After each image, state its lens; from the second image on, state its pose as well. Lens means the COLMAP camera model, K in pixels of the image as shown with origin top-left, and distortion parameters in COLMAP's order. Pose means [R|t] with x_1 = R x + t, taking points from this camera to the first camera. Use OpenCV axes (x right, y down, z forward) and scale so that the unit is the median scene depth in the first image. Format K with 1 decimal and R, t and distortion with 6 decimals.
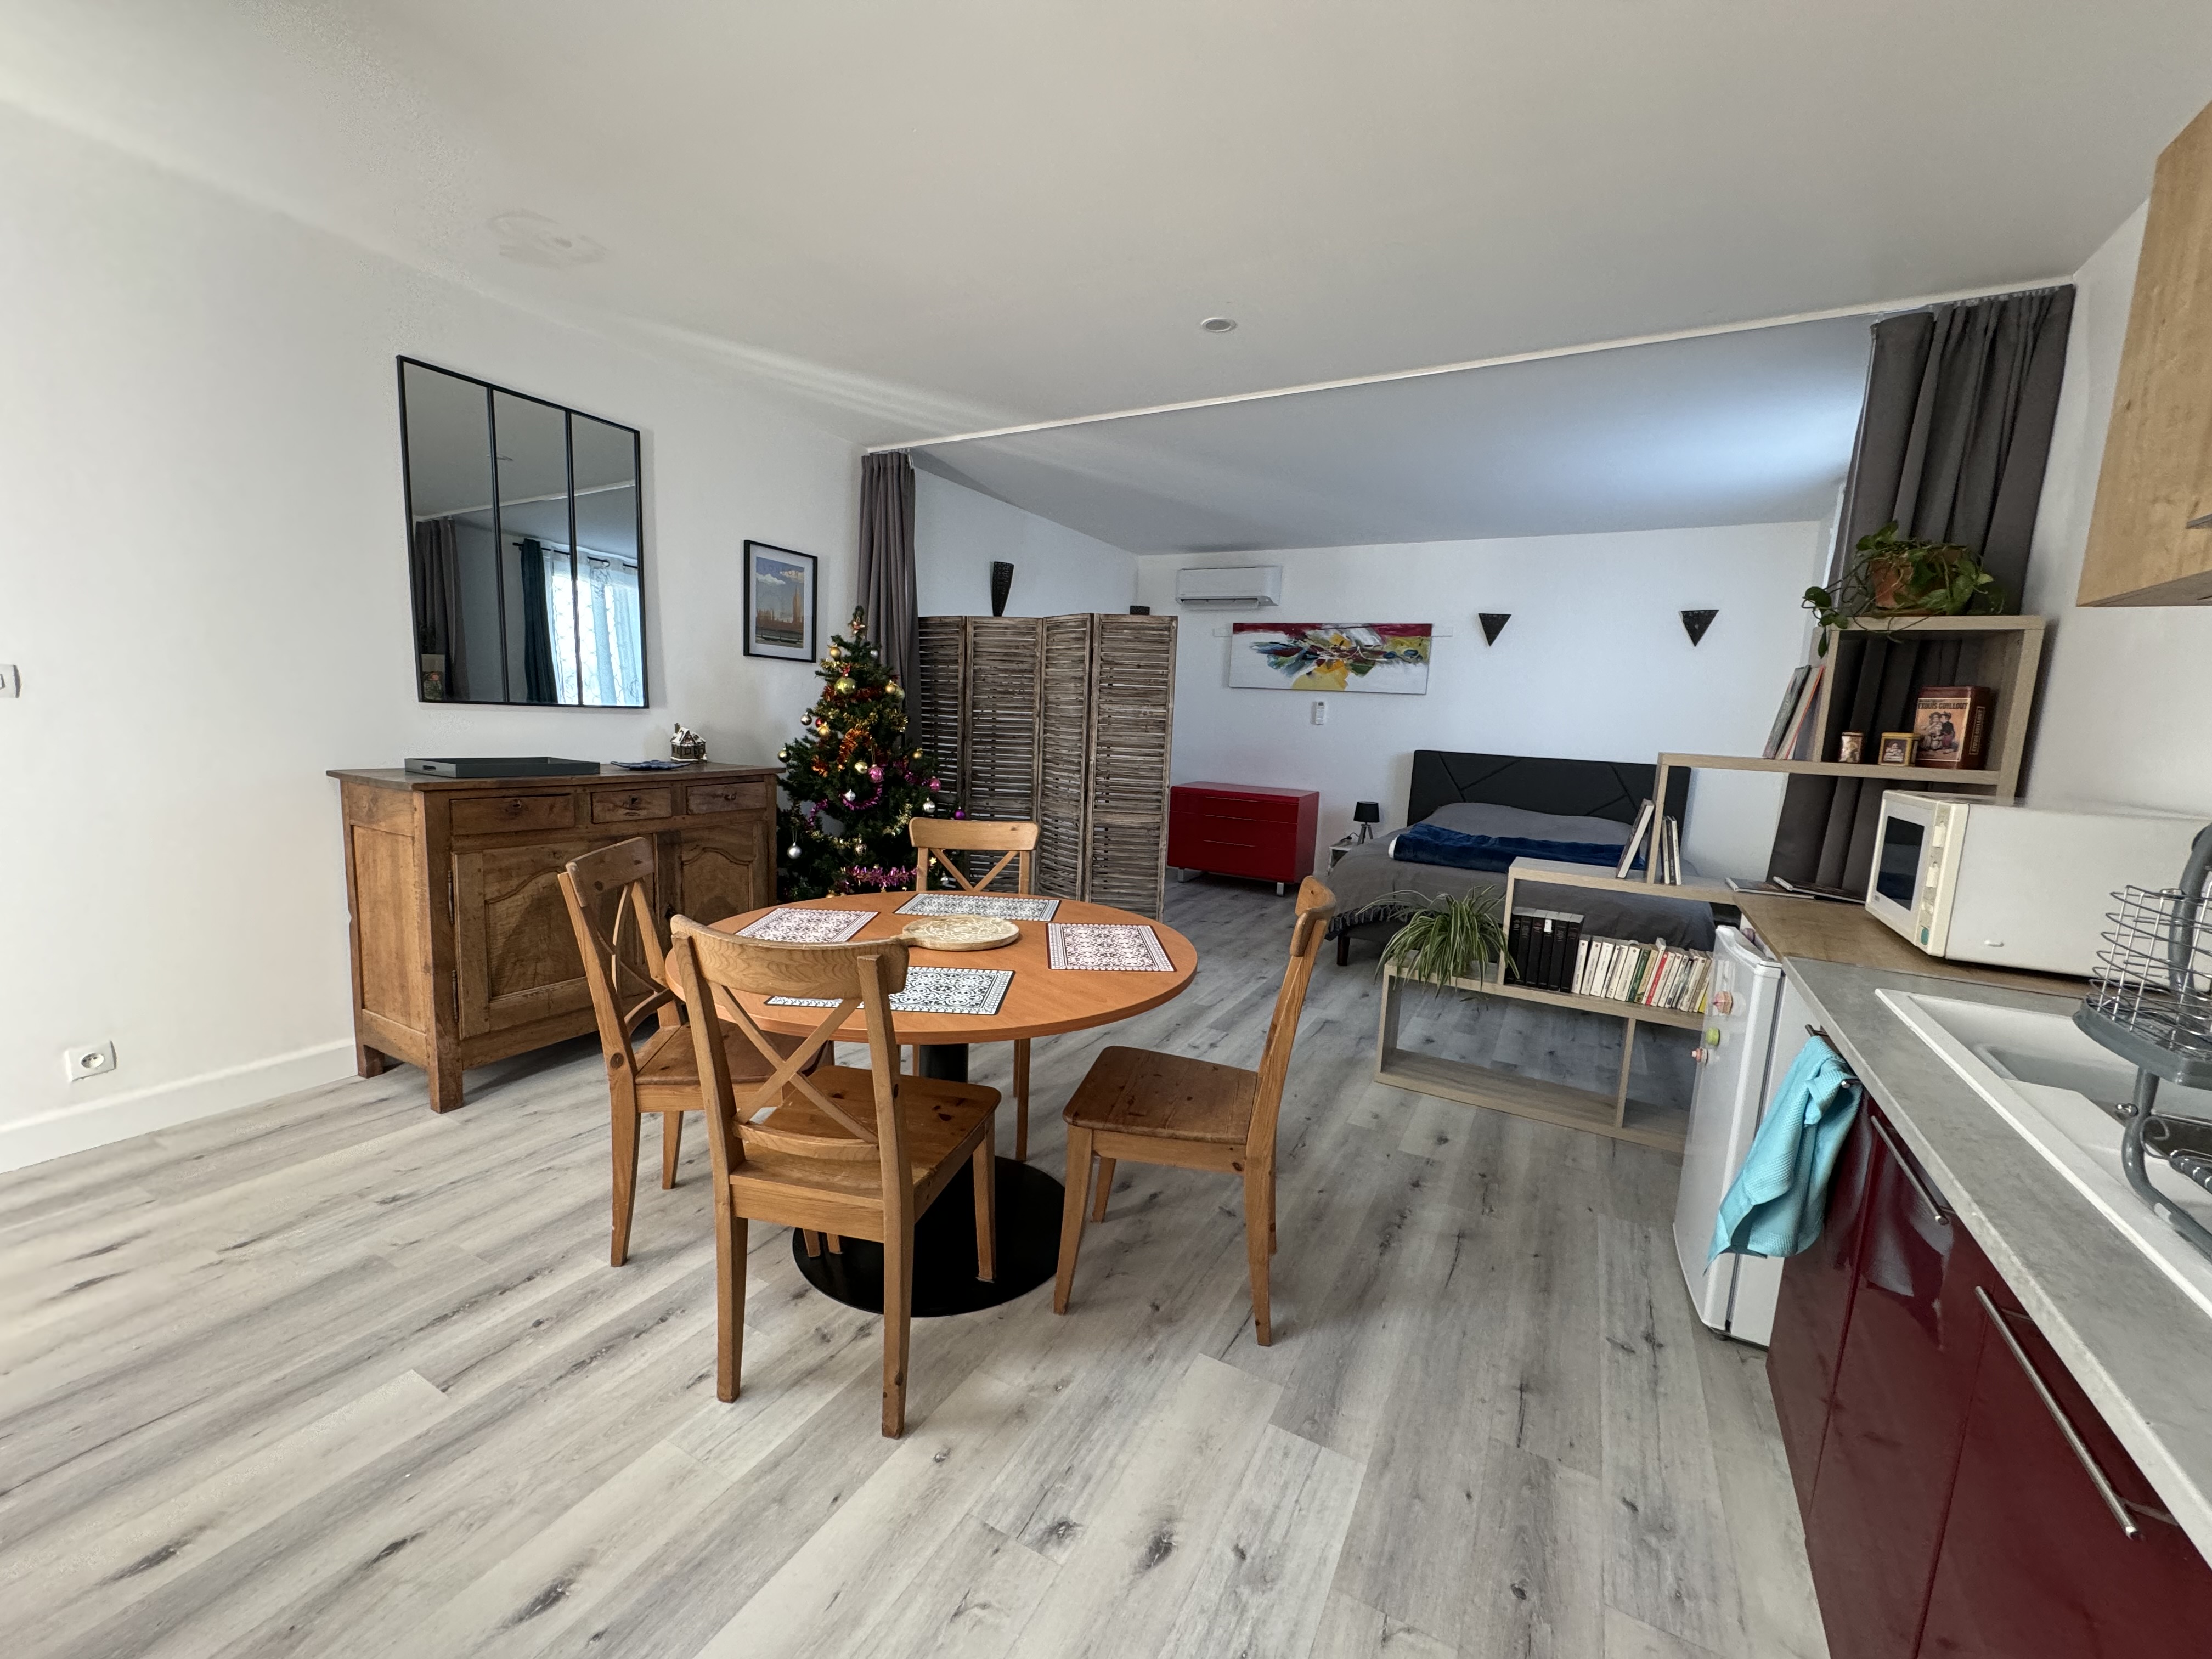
lens RADIAL K [[880.6, 0, 1106.0], [0, 880.6, 829.5], [0, 0, 1]] dist [-0.002338, 0.000565]
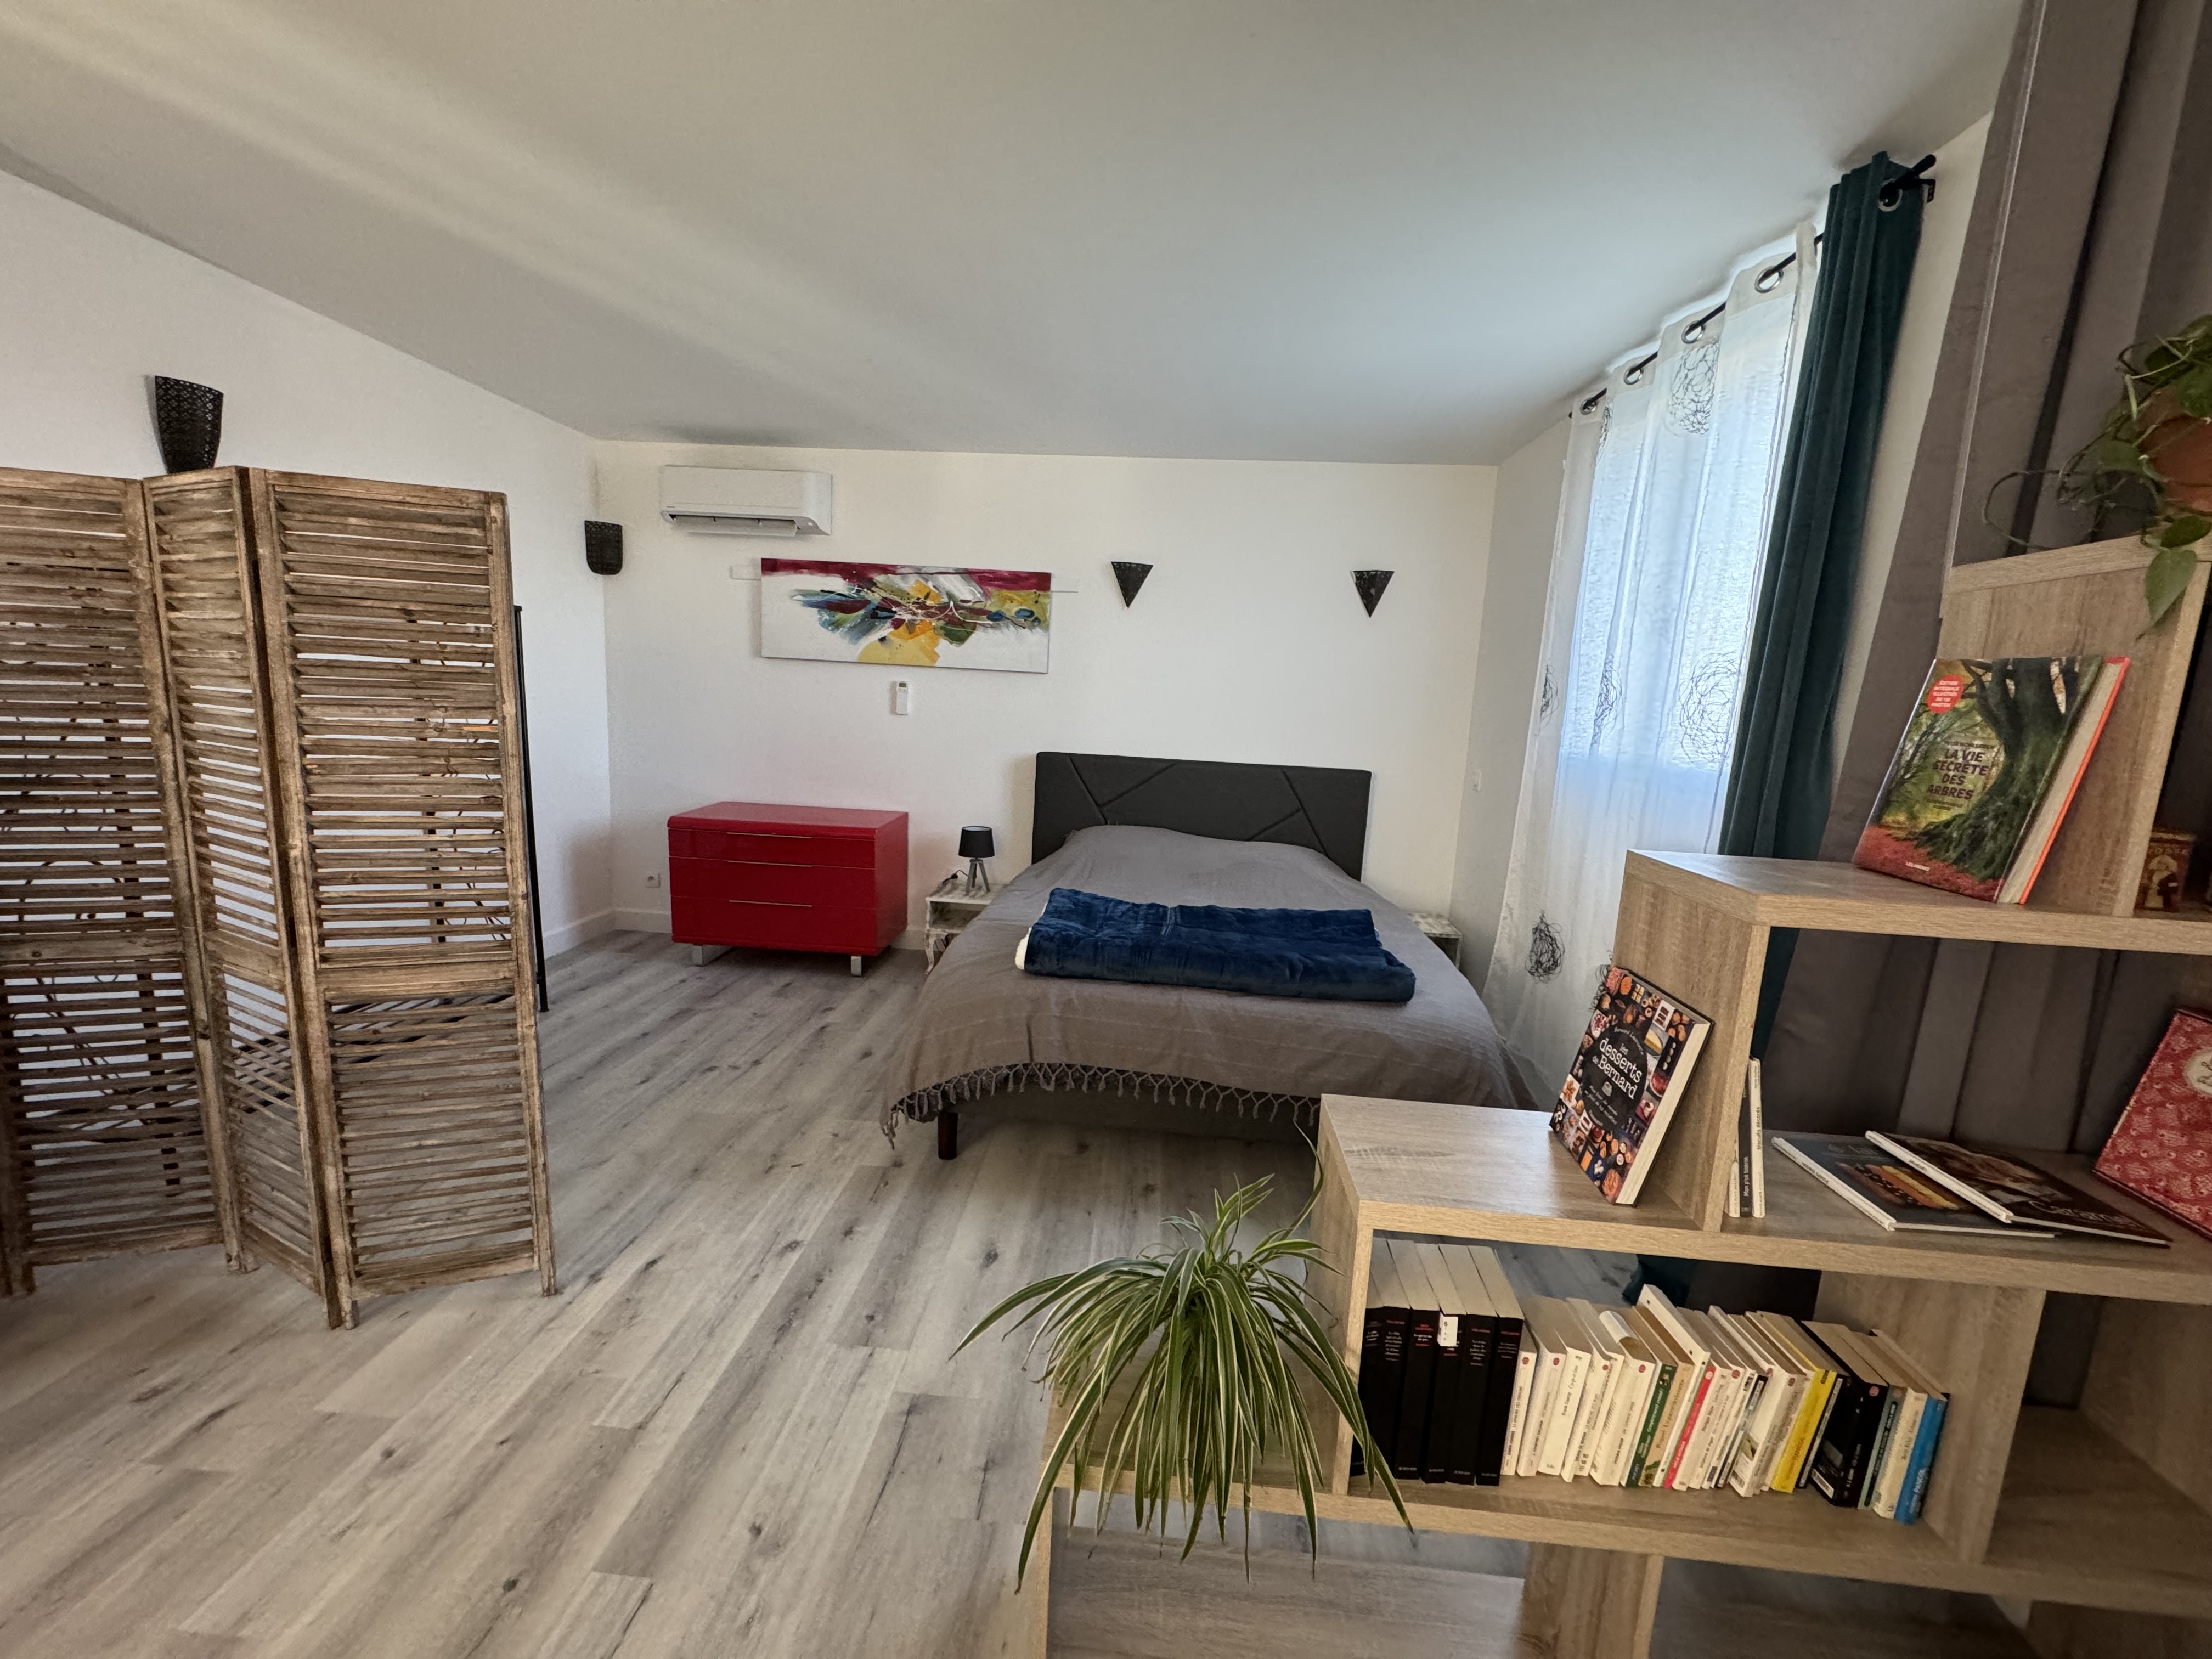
lens RADIAL K [[880.6, 0, 1106.0], [0, 880.6, 829.5], [0, 0, 1]] dist [-0.002338, 0.000565]
pose [[0.907862, -0.064053, 0.414347, 0.149435], [0.048042, 0.997645, 0.048962, -0.086950], [-0.416507, -0.024545, 0.908801, 0.478343]]
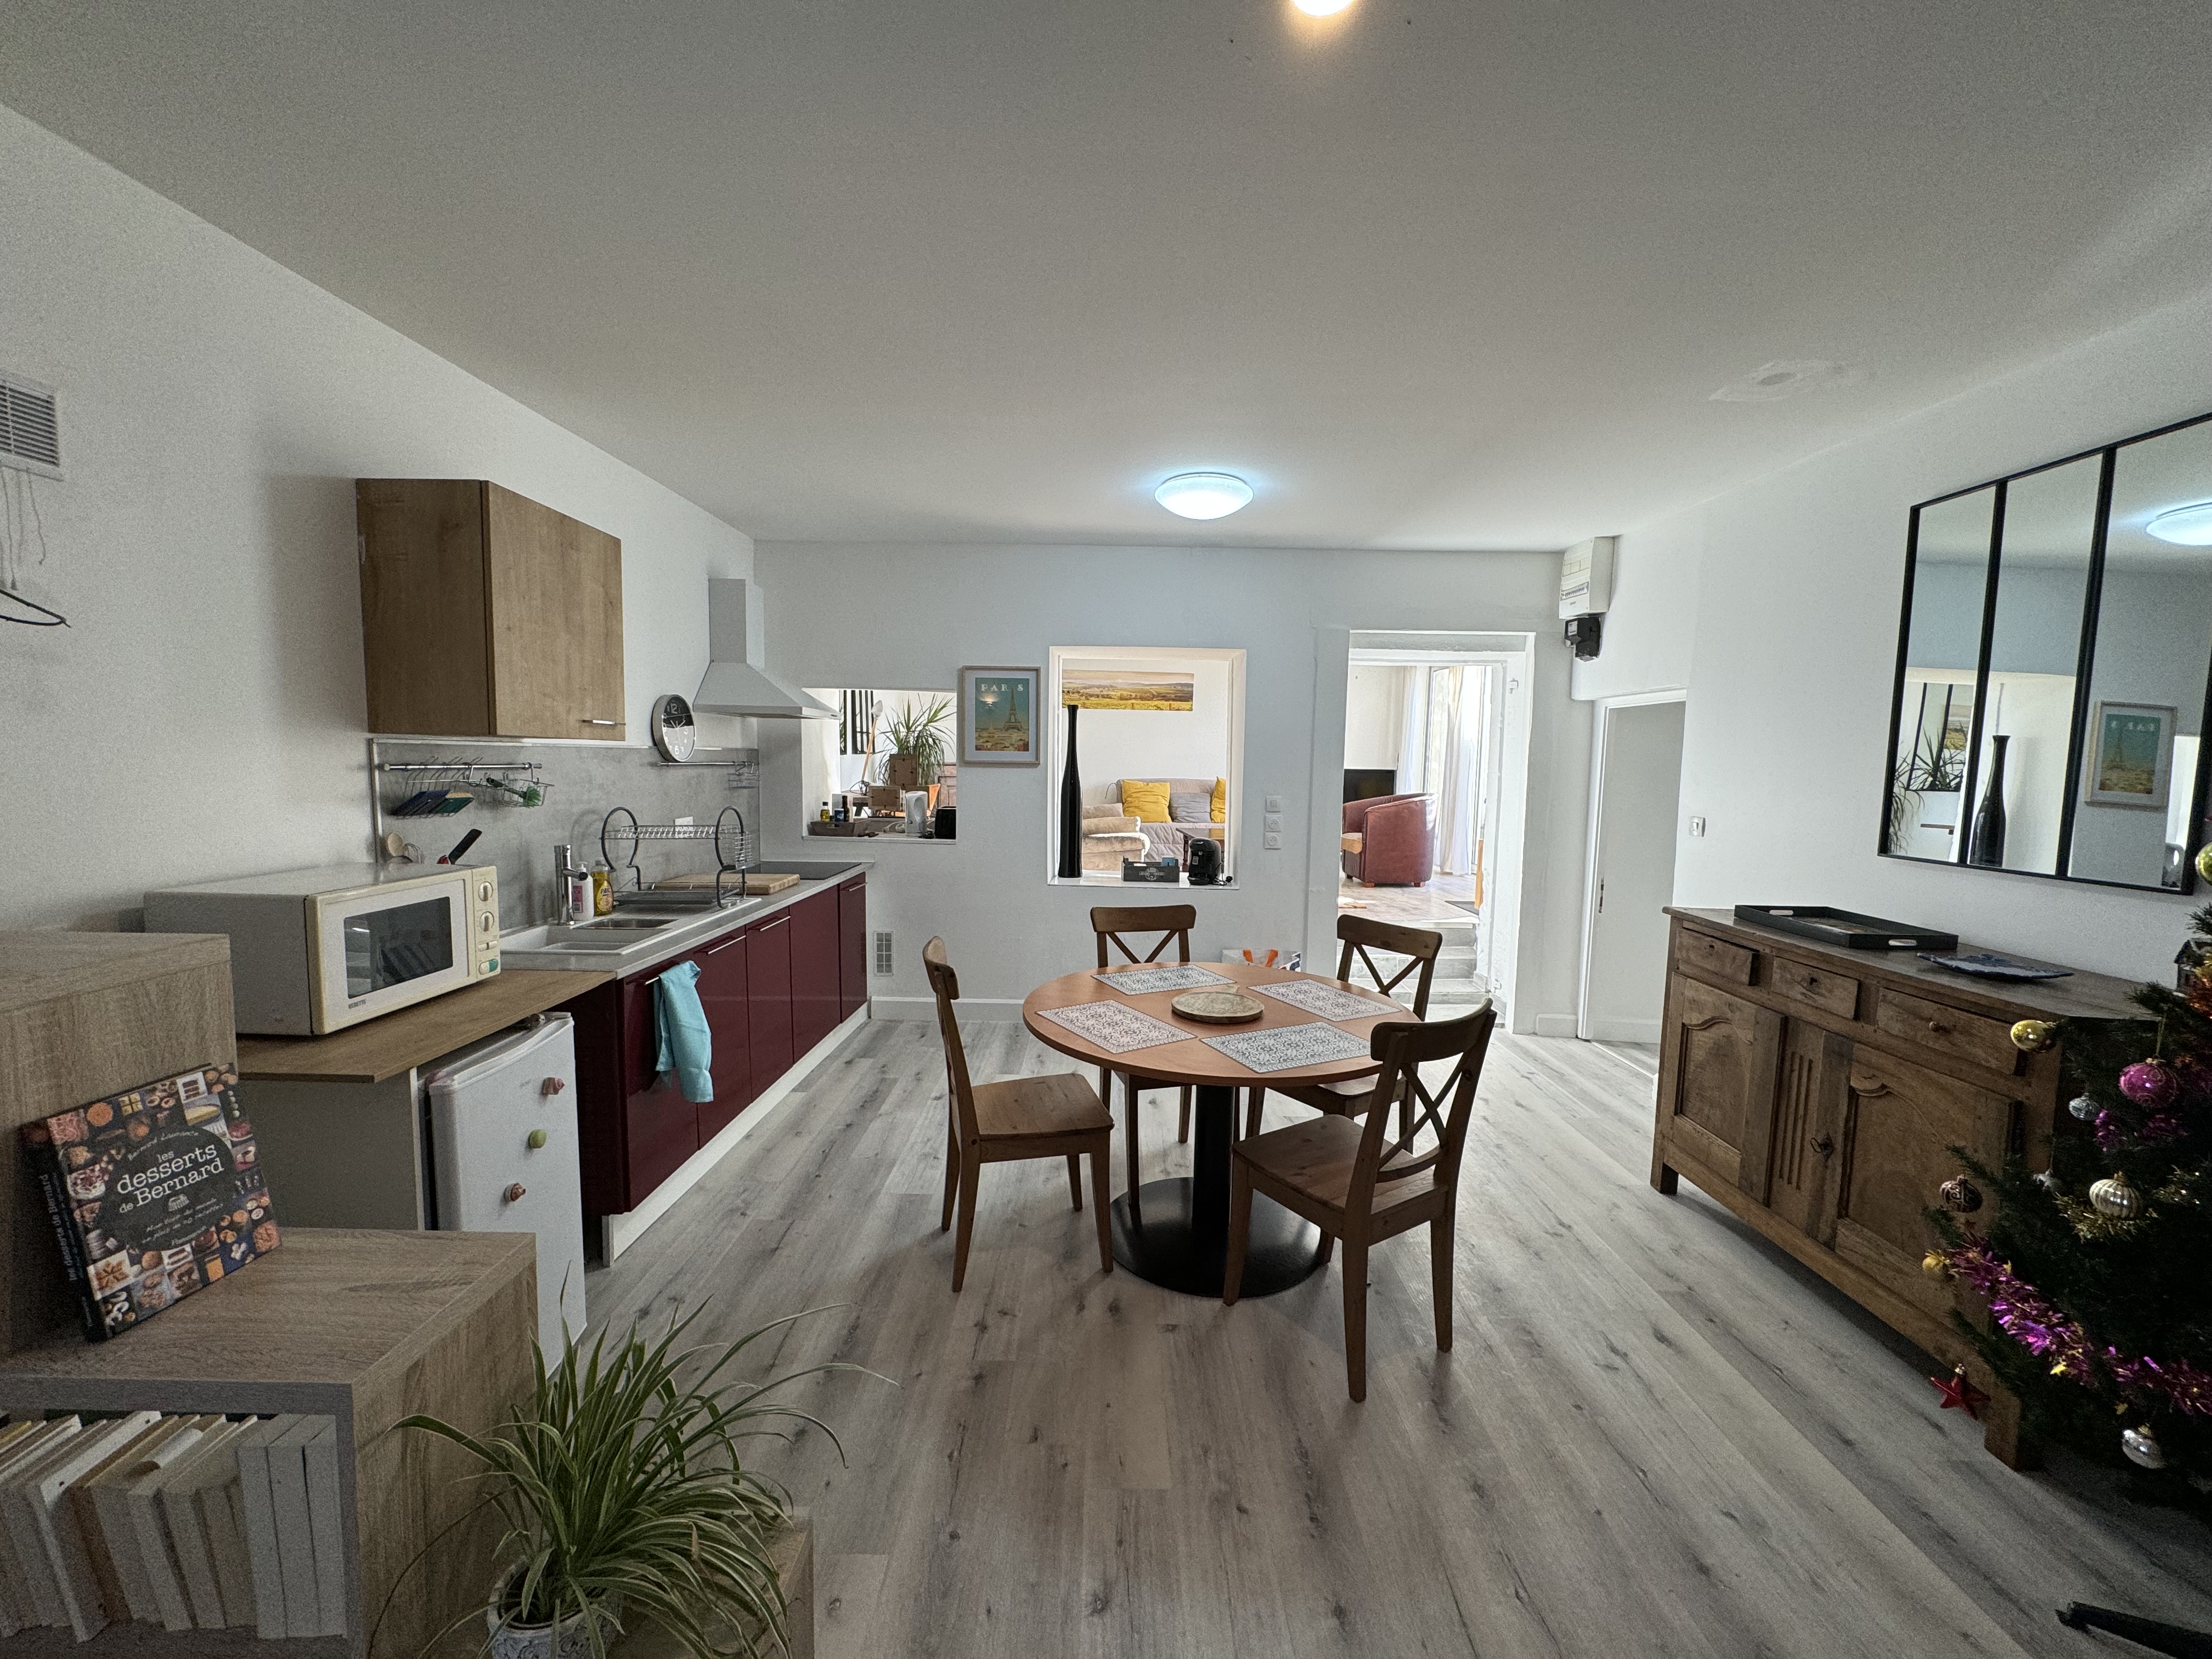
lens RADIAL K [[880.6, 0, 1106.0], [0, 880.6, 829.5], [0, 0, 1]] dist [-0.002338, 0.000565]
pose [[-0.875869, -0.020238, -0.482124, 0.284031], [-0.118785, 0.977418, 0.174766, -0.160628], [0.467700, 0.210341, -0.858495, 0.952256]]
